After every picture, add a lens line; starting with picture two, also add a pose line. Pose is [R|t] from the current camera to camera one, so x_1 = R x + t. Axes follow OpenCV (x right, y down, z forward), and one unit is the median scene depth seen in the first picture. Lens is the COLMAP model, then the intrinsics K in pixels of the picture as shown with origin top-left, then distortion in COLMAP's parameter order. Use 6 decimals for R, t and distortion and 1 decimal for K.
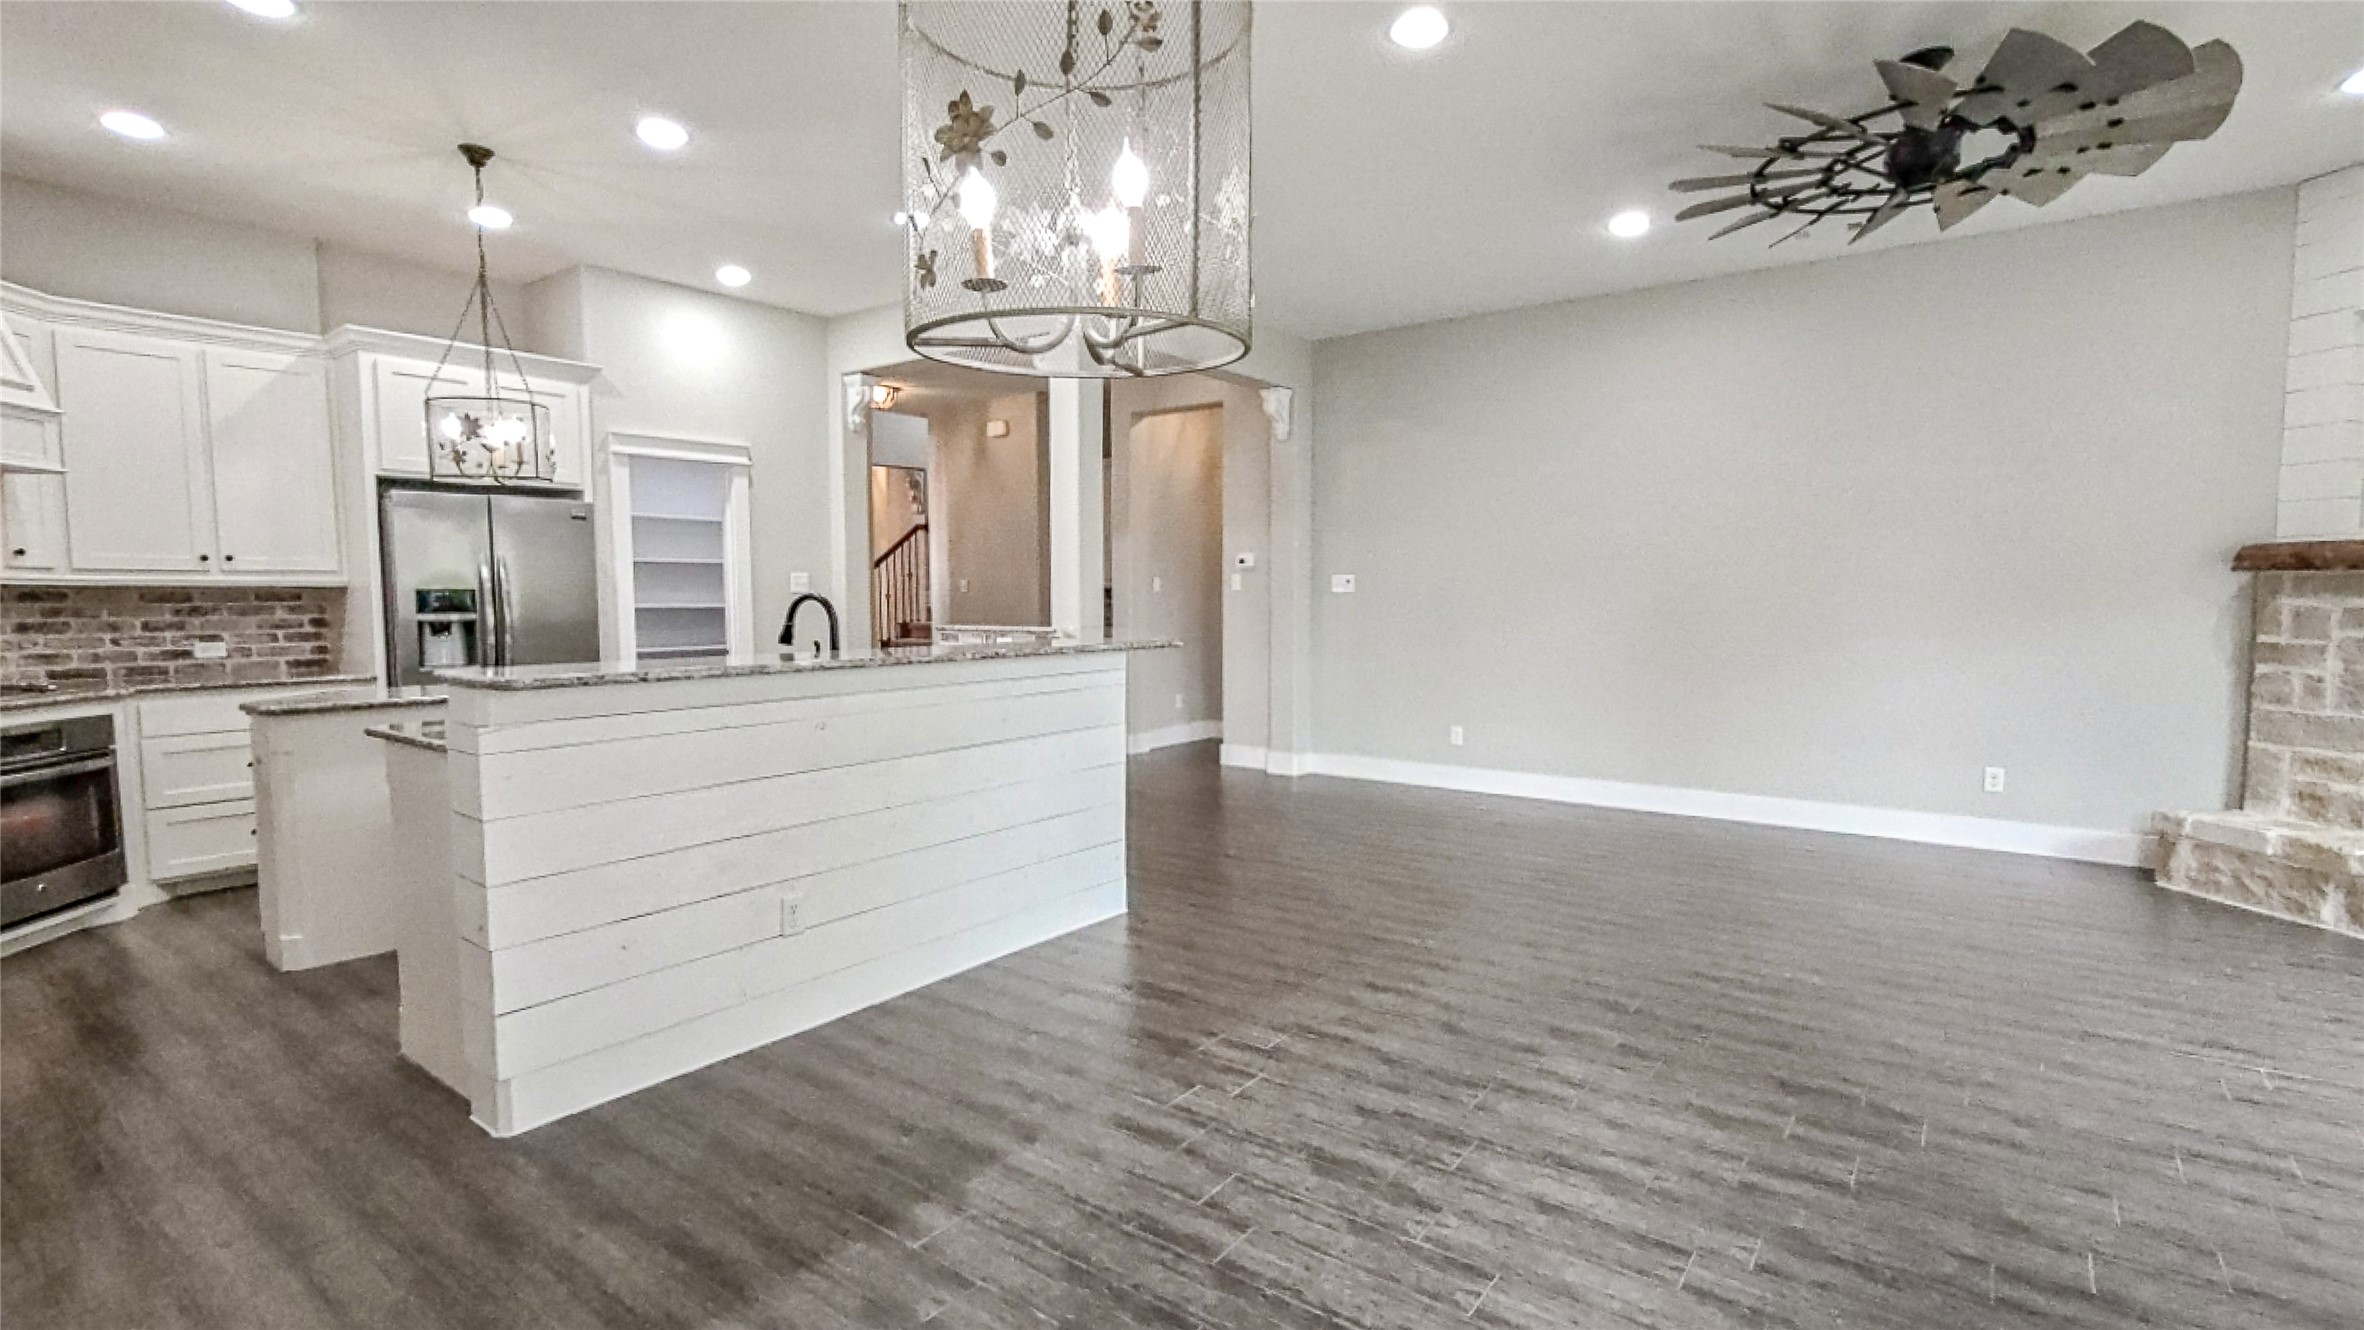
lens RADIAL K [[1070.1, 0, 1135.0], [0, 1070.1, 670.9], [0, 0, 1]] dist [-0.002035, -0.000040]
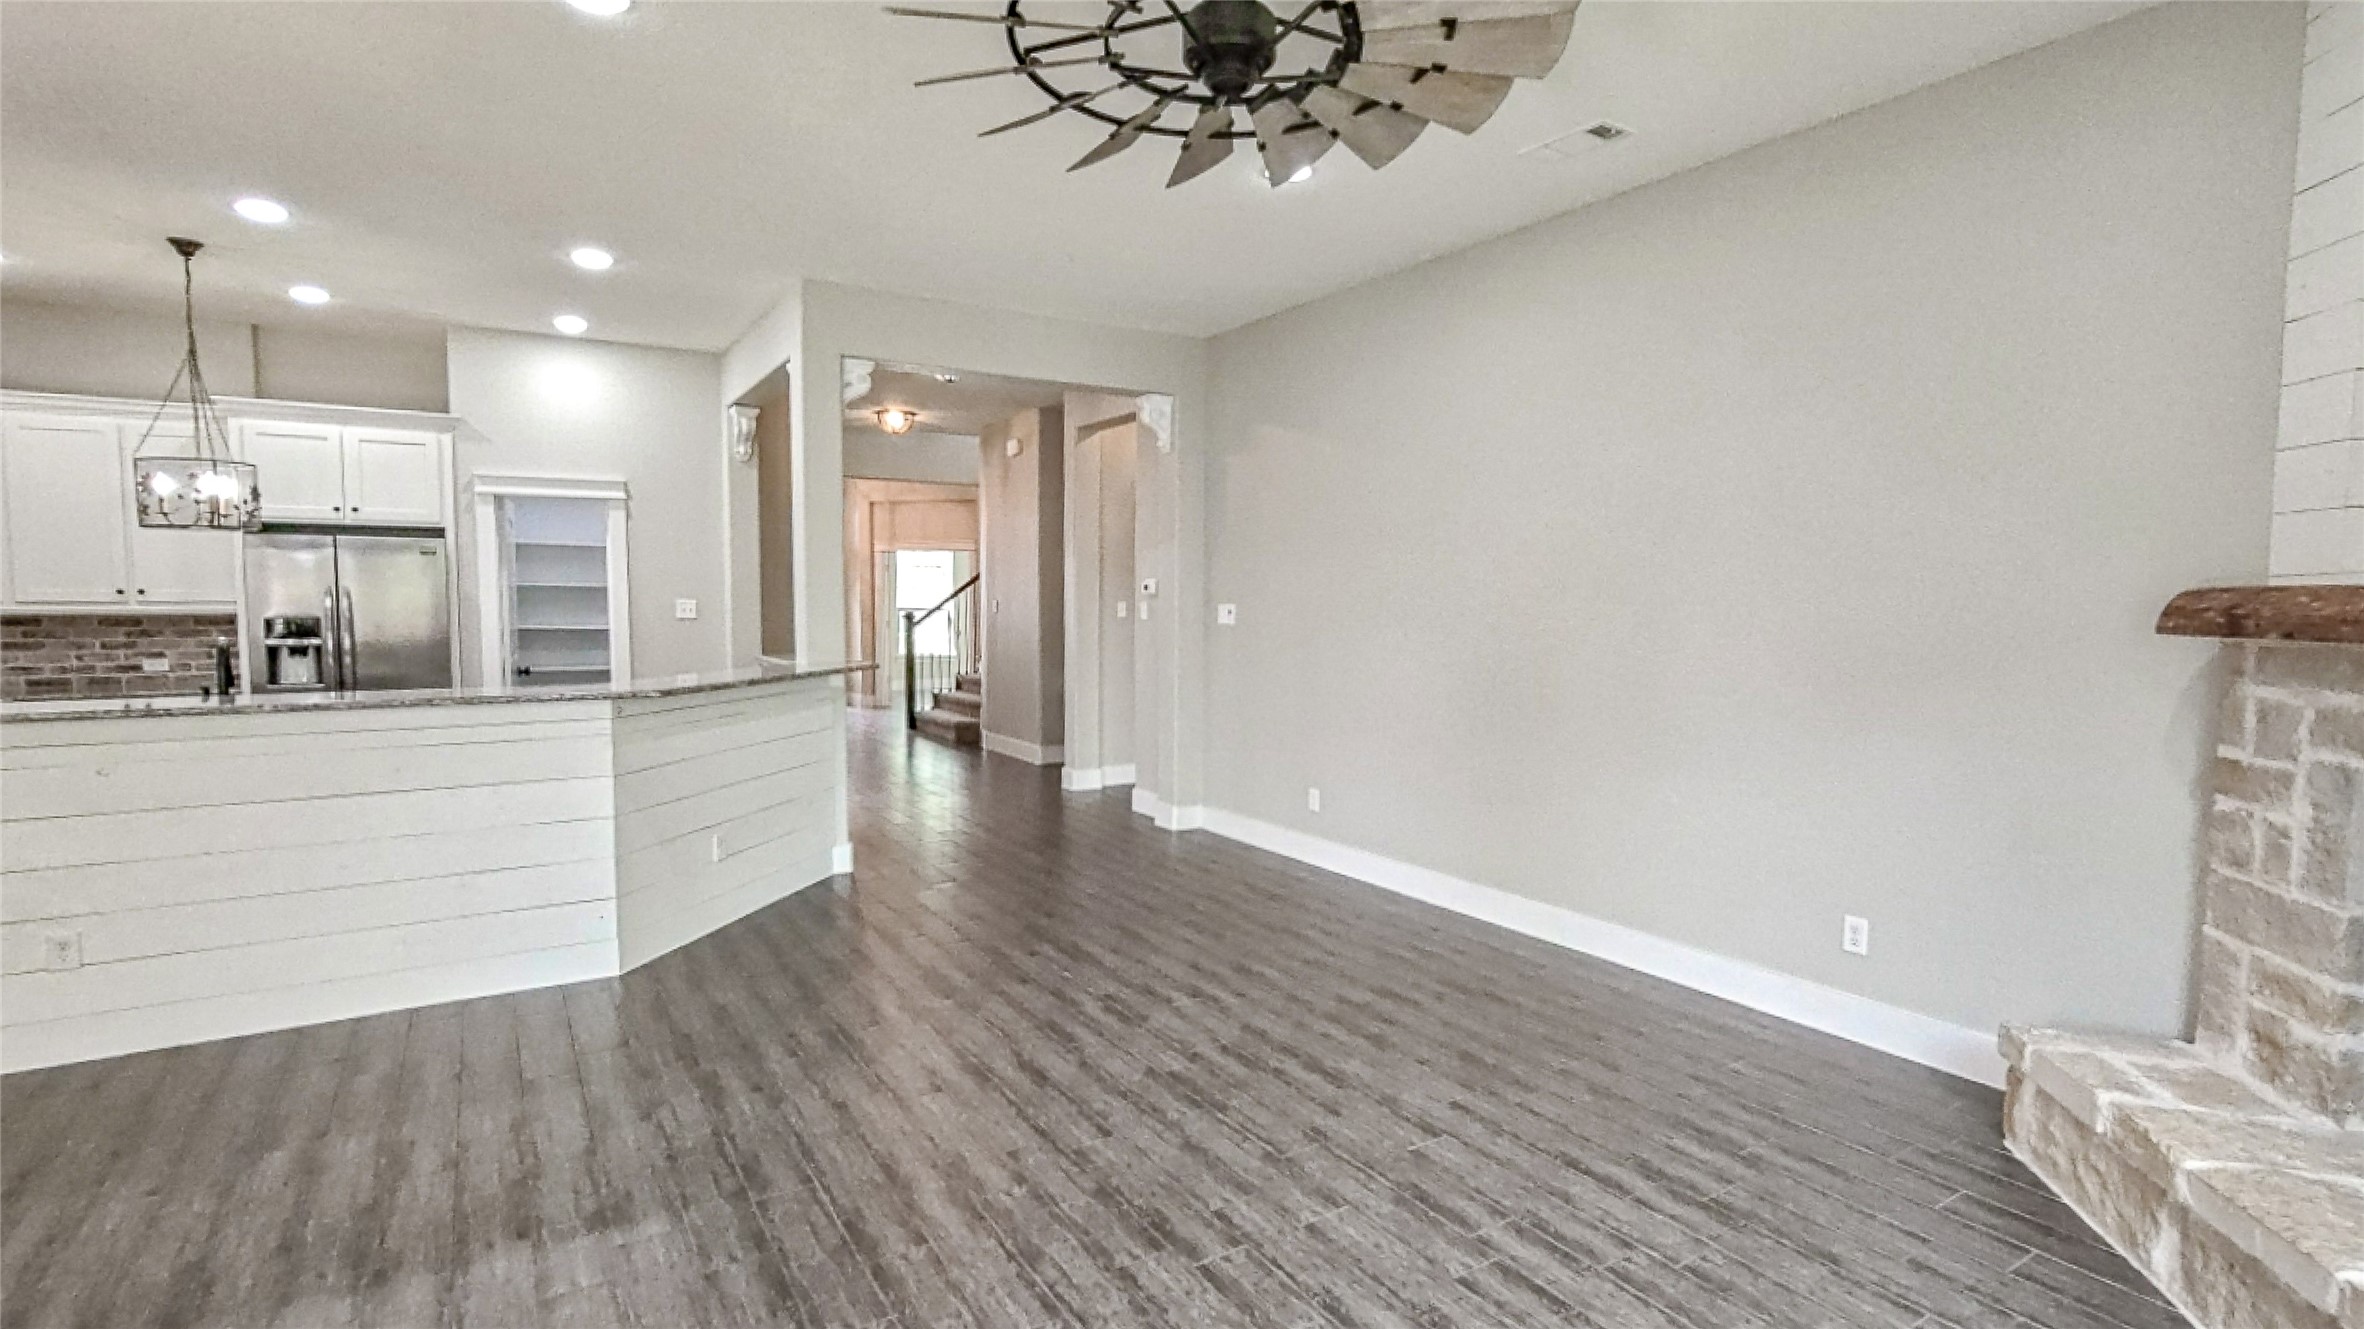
lens RADIAL K [[1070.1, 0, 1164.5], [0, 1070.1, 668.4], [0, 0, 1]] dist [-0.002035, -0.000040]
pose [[0.939304, 0.029449, -0.341820, 0.661420], [-0.031755, 0.999495, -0.001150, -0.051860], [0.341614, 0.011935, 0.939765, 0.242409]]
